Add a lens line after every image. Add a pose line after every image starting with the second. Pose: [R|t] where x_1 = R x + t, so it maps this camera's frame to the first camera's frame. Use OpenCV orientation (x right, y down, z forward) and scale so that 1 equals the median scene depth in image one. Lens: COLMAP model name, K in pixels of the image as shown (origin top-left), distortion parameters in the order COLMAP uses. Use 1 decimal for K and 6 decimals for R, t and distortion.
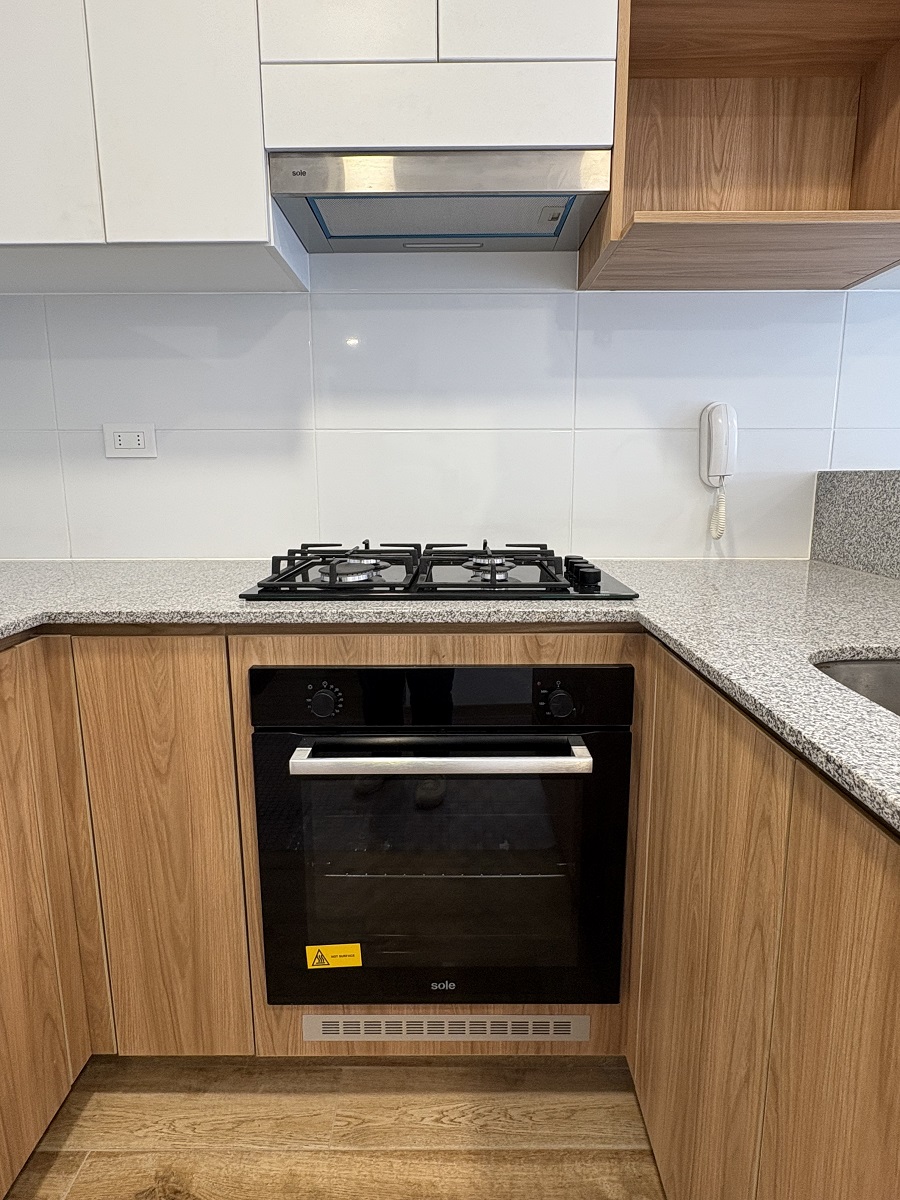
lens RADIAL K [[657.0, 0, 451.1], [0, 657.0, 590.8], [0, 0, 1]] dist [0.001455, -0.000722]
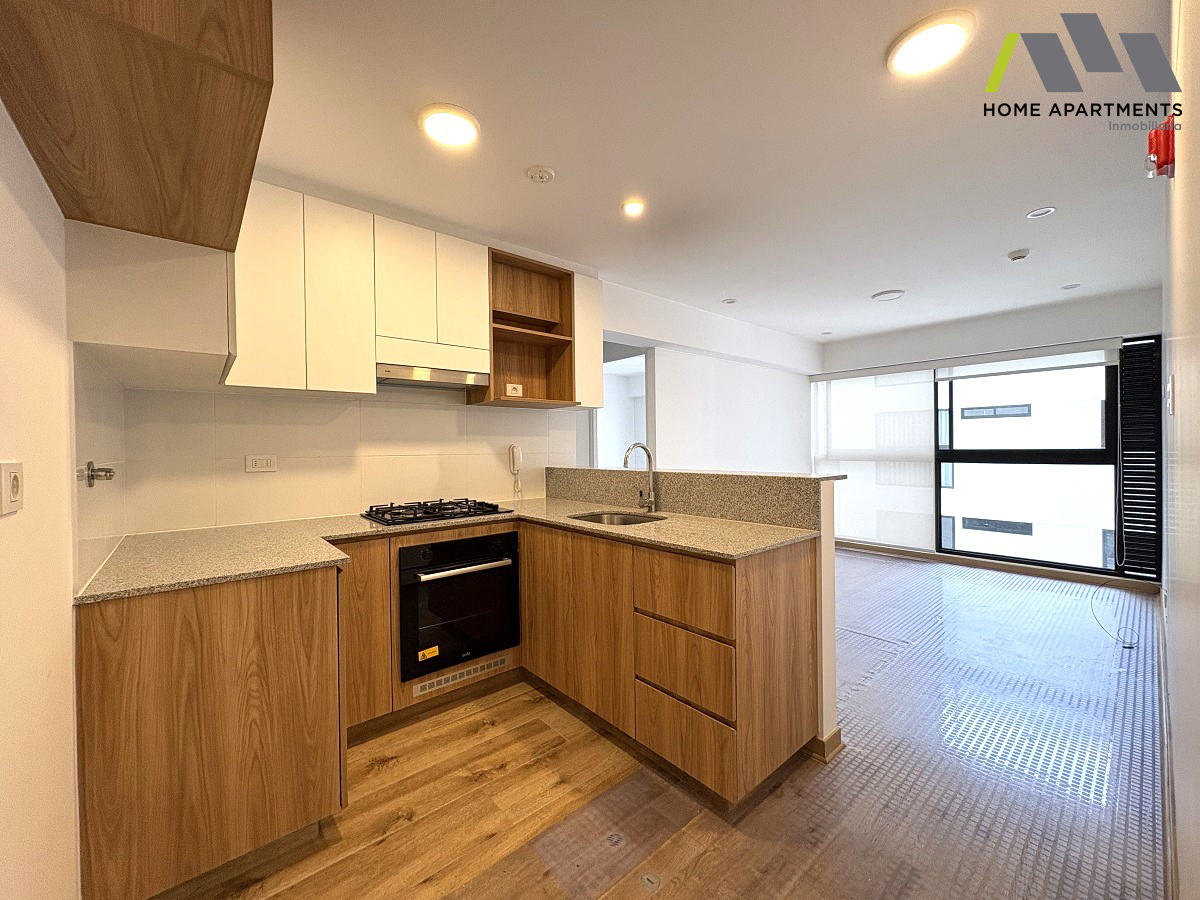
lens RADIAL K [[476.9, 0, 599.7], [0, 476.9, 450.4], [0, 0, 1]] dist [0.002290, 0.000130]
pose [[0.757469, -0.011899, 0.652763, -0.885430], [0.124092, 0.984231, -0.126056, 0.060997], [-0.640970, 0.176486, 0.747001, -1.039539]]
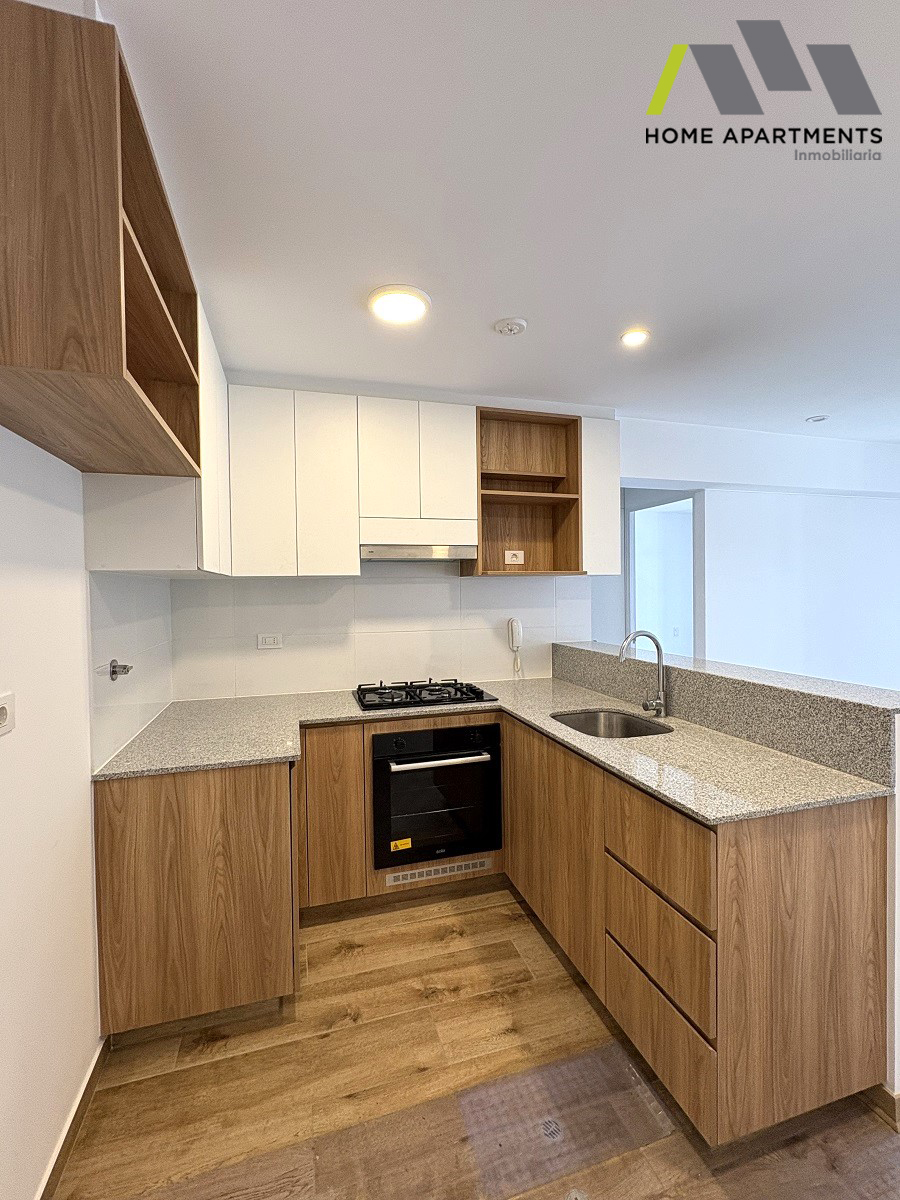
lens RADIAL K [[529.4, 0, 452.0], [0, 529.4, 599.3], [0, 0, 1]] dist [-0.000619, 0.000504]
pose [[0.956369, -0.015153, 0.291767, -0.565487], [0.060745, 0.987143, -0.147847, -0.090014], [-0.285775, 0.159119, 0.944994, -1.185281]]
